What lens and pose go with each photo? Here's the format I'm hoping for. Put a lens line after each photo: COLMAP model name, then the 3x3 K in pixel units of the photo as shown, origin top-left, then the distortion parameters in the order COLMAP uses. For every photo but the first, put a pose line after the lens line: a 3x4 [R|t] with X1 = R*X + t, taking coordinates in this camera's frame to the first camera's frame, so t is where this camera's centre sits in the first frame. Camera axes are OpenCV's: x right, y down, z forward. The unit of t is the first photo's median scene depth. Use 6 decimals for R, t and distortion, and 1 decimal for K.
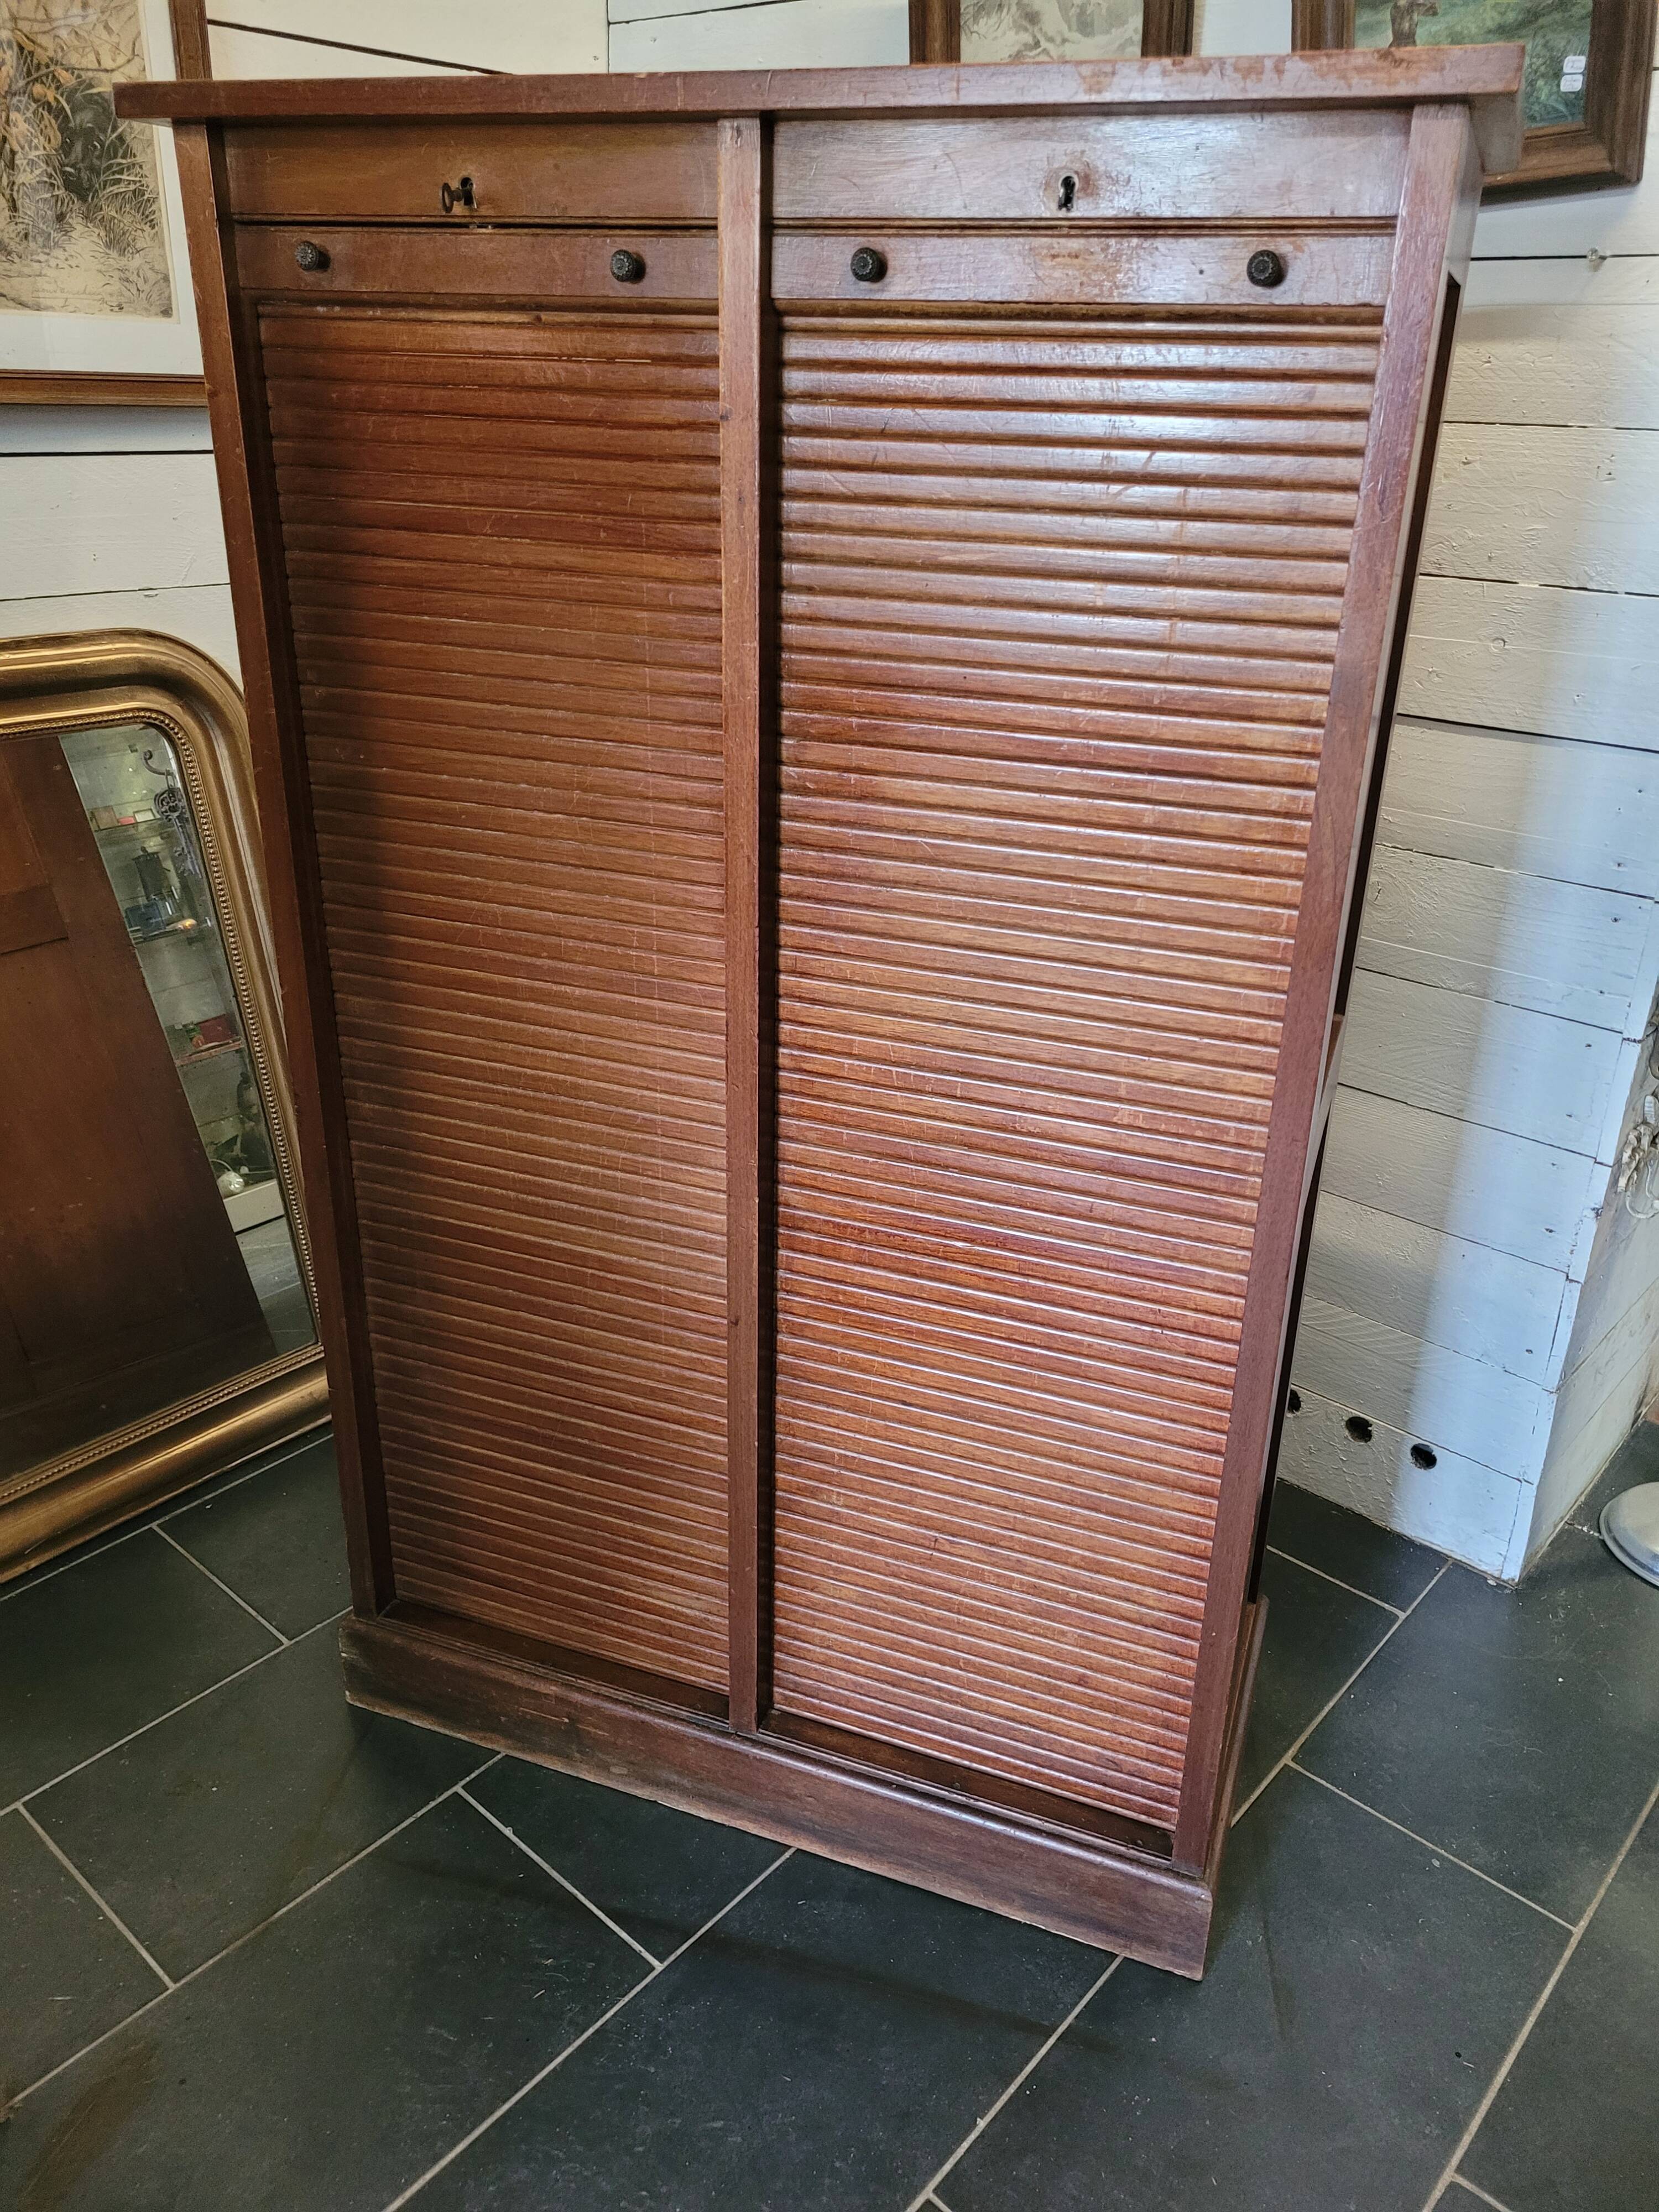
lens RADIAL K [[1663.1, 0, 834.9], [0, 1663.1, 1090.5], [0, 0, 1]] dist [0.049237, -0.028175]
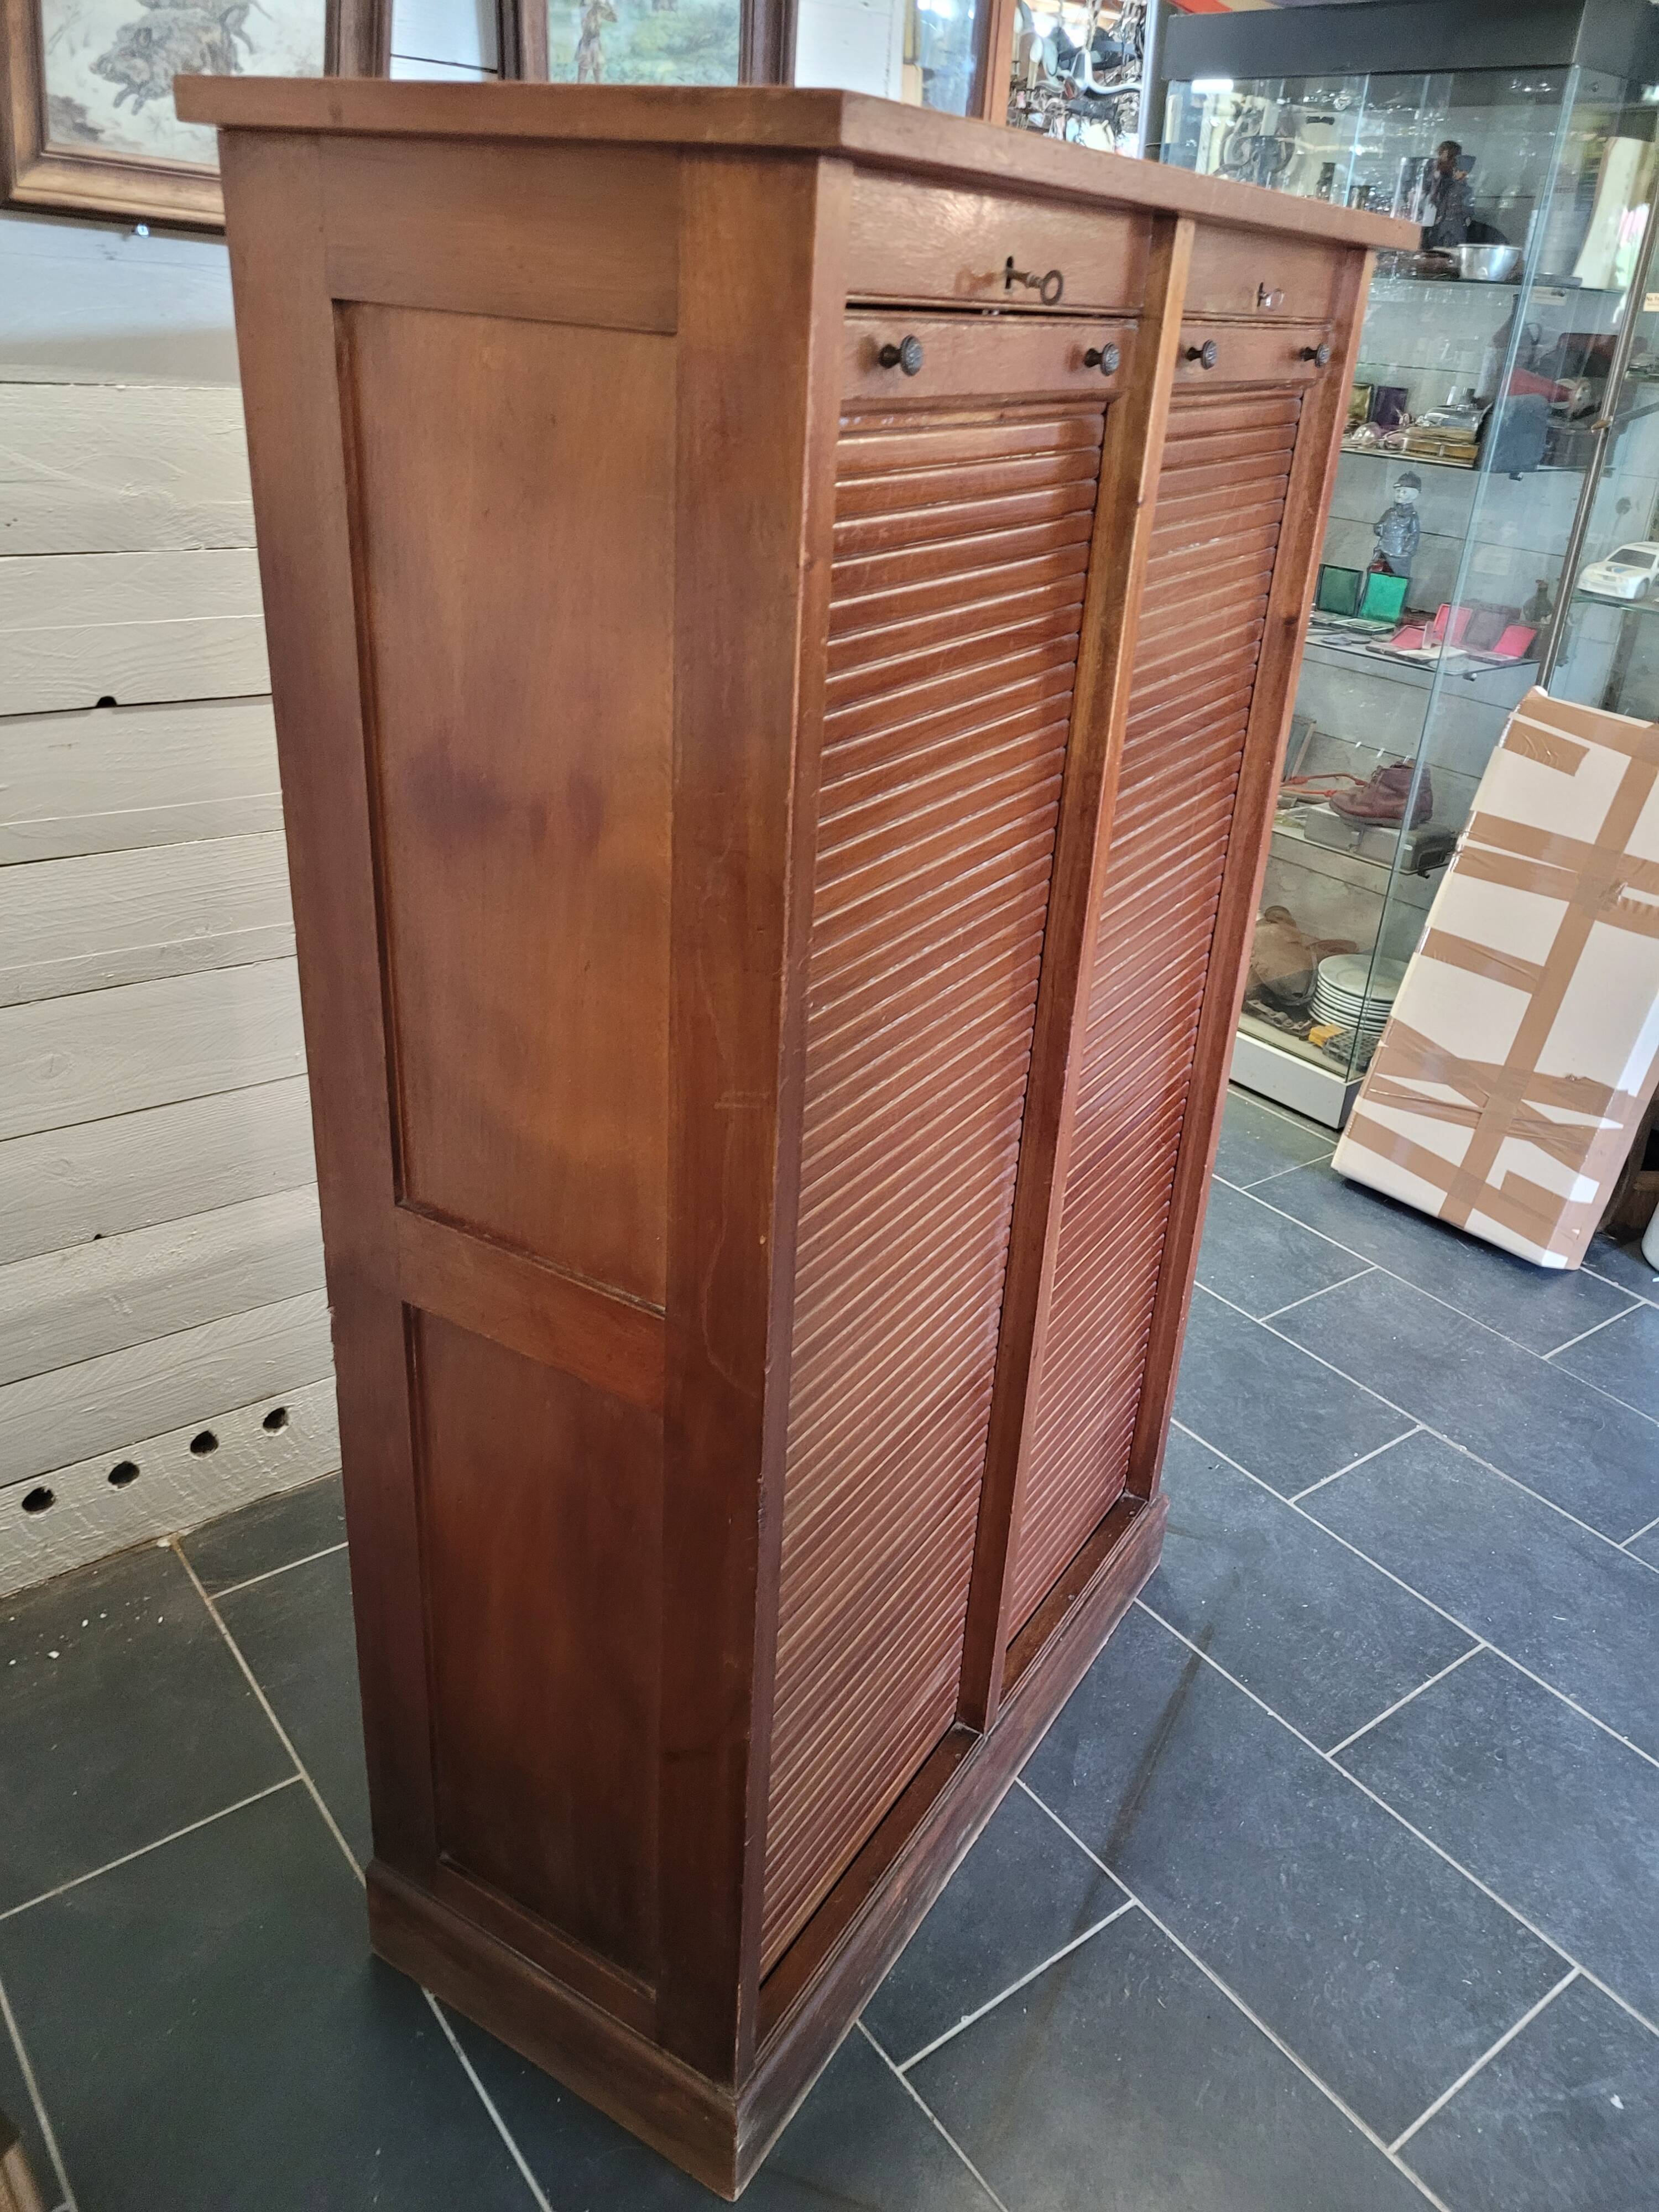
lens RADIAL K [[1665.8, 0, 877.6], [0, 1665.8, 1078.7], [0, 0, 1]] dist [0.051740, -0.035498]
pose [[0.185382, -0.435757, 0.880766, -0.869494], [0.341060, 0.869117, 0.358208, -0.392783], [-0.921581, 0.233989, 0.309737, 0.693718]]
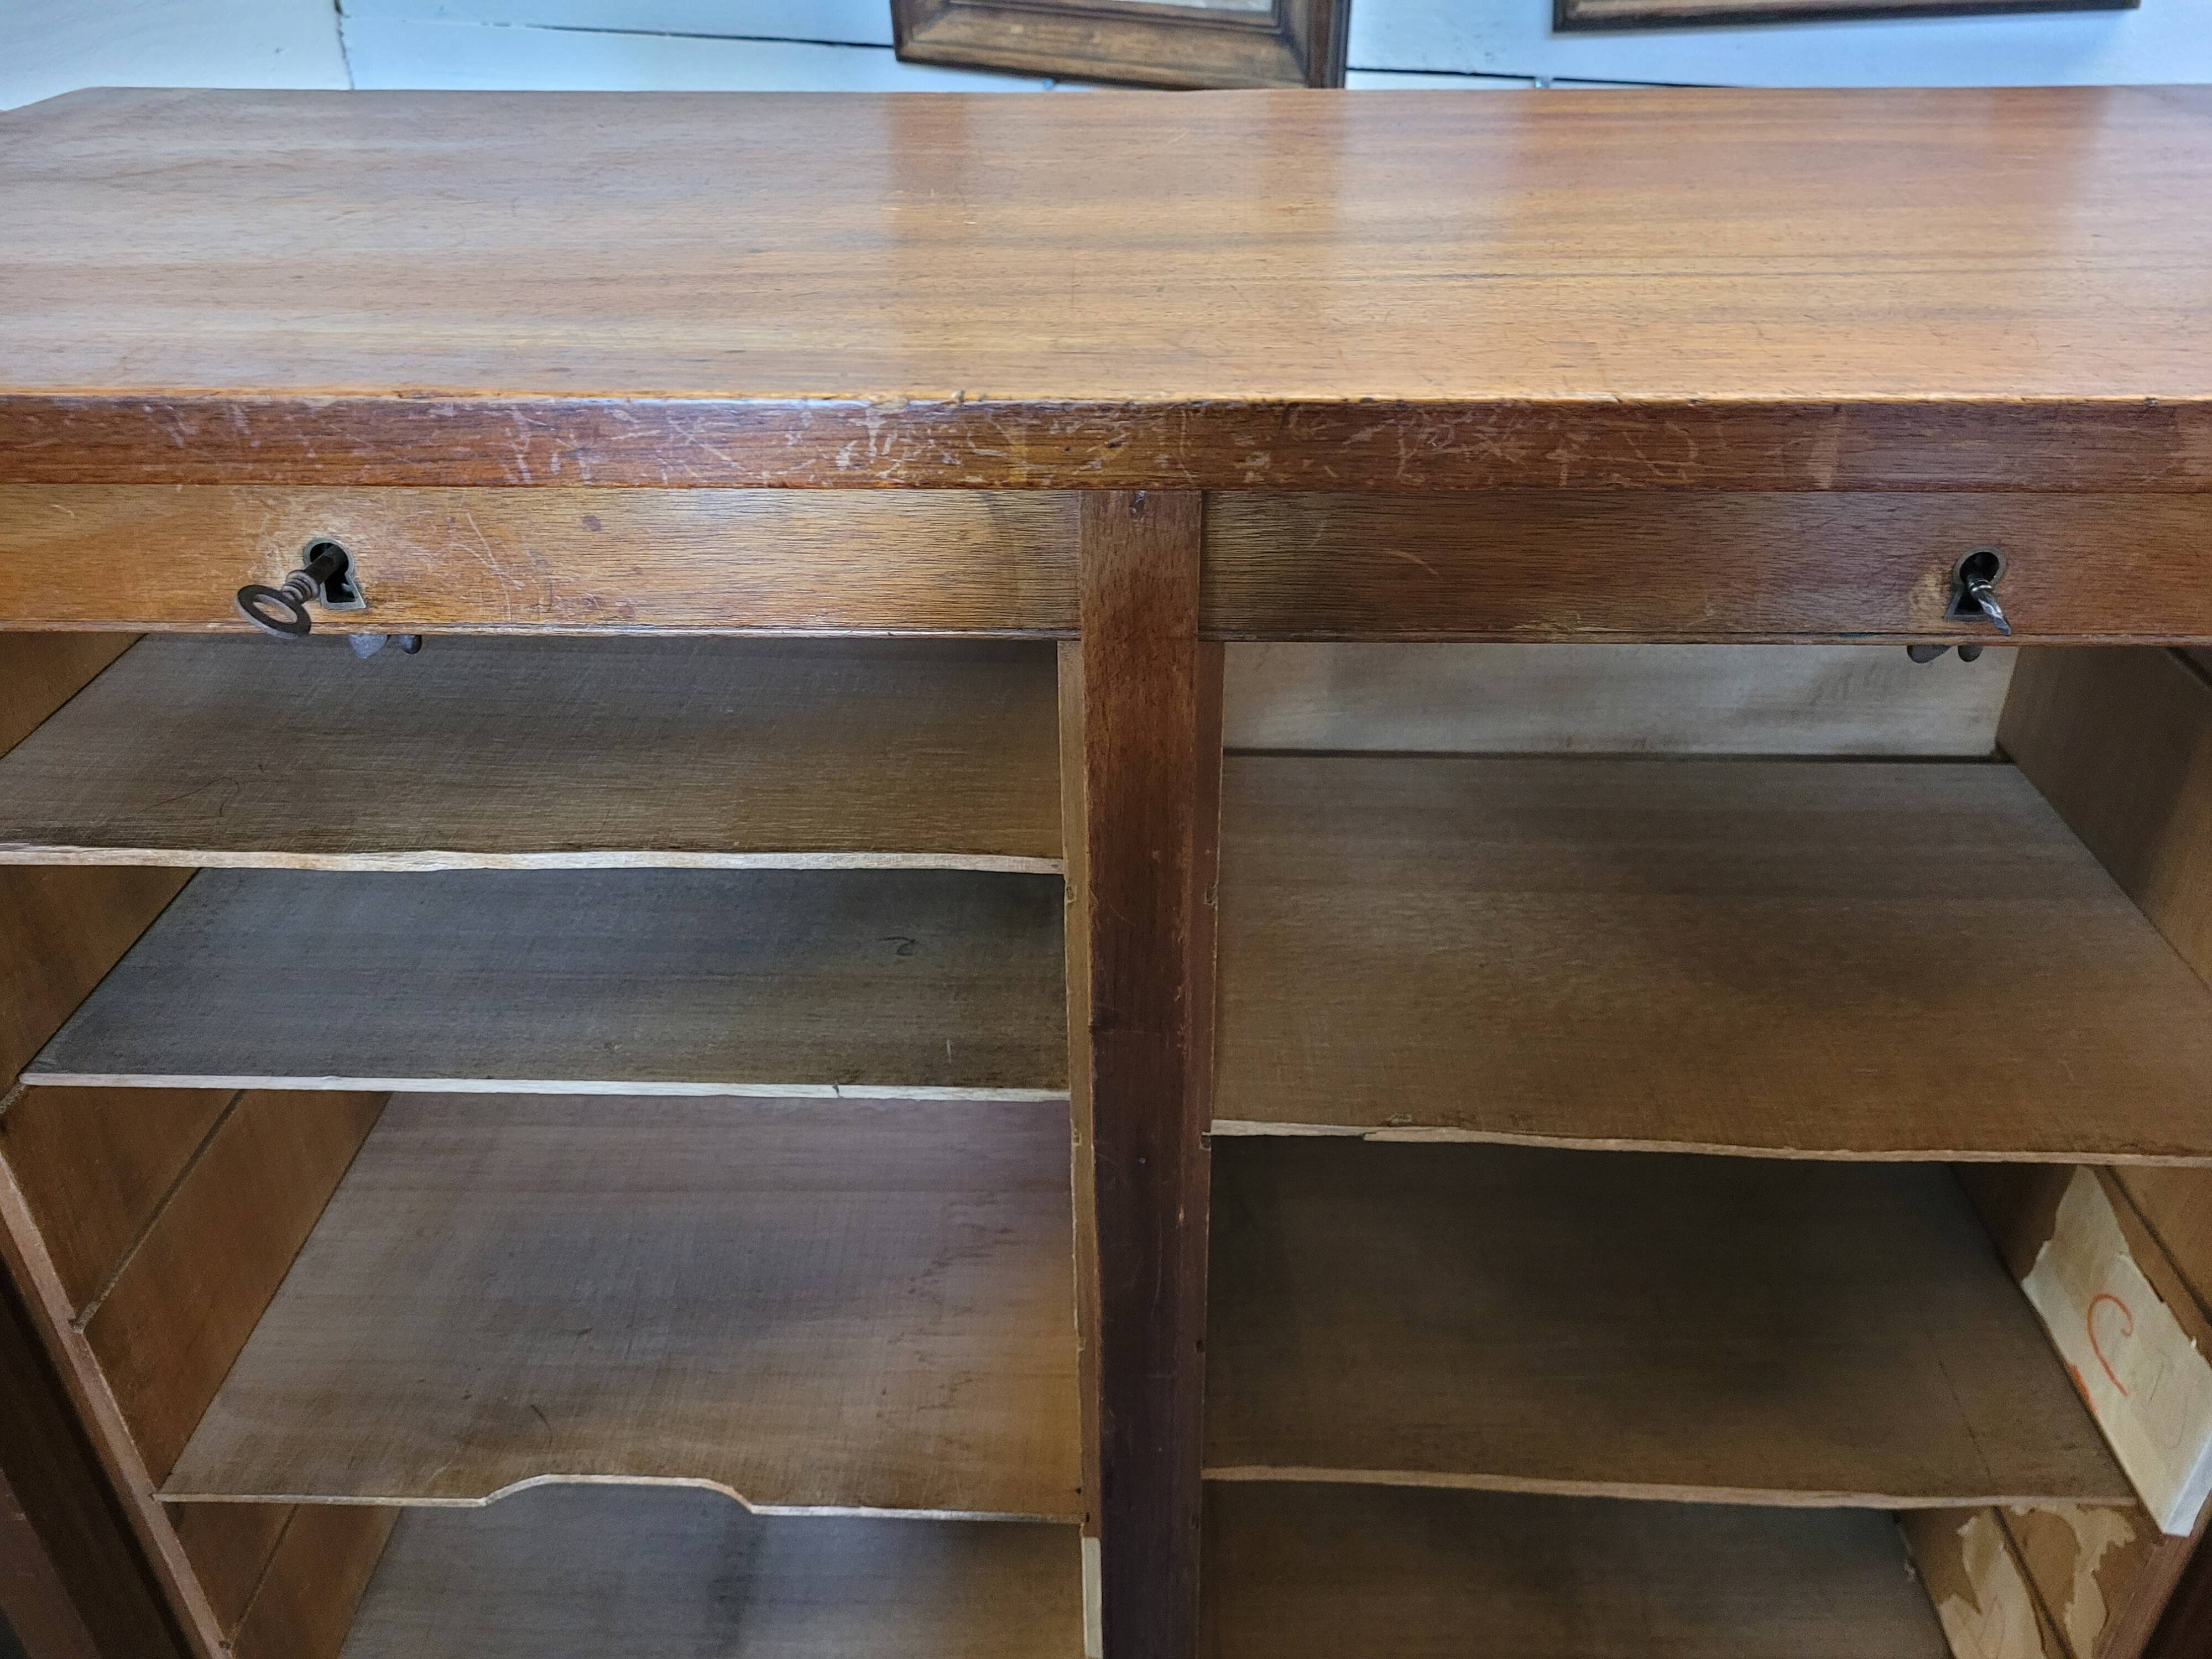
lens RADIAL K [[1704.3, 0, 1101.8], [0, 1704.3, 804.9], [0, 0, 1]] dist [0.034815, -0.039478]
pose [[0.946950, -0.194411, 0.255909, -0.126323], [0.158806, 0.975333, 0.153315, -0.397885], [-0.279403, -0.104541, 0.954466, 0.447013]]
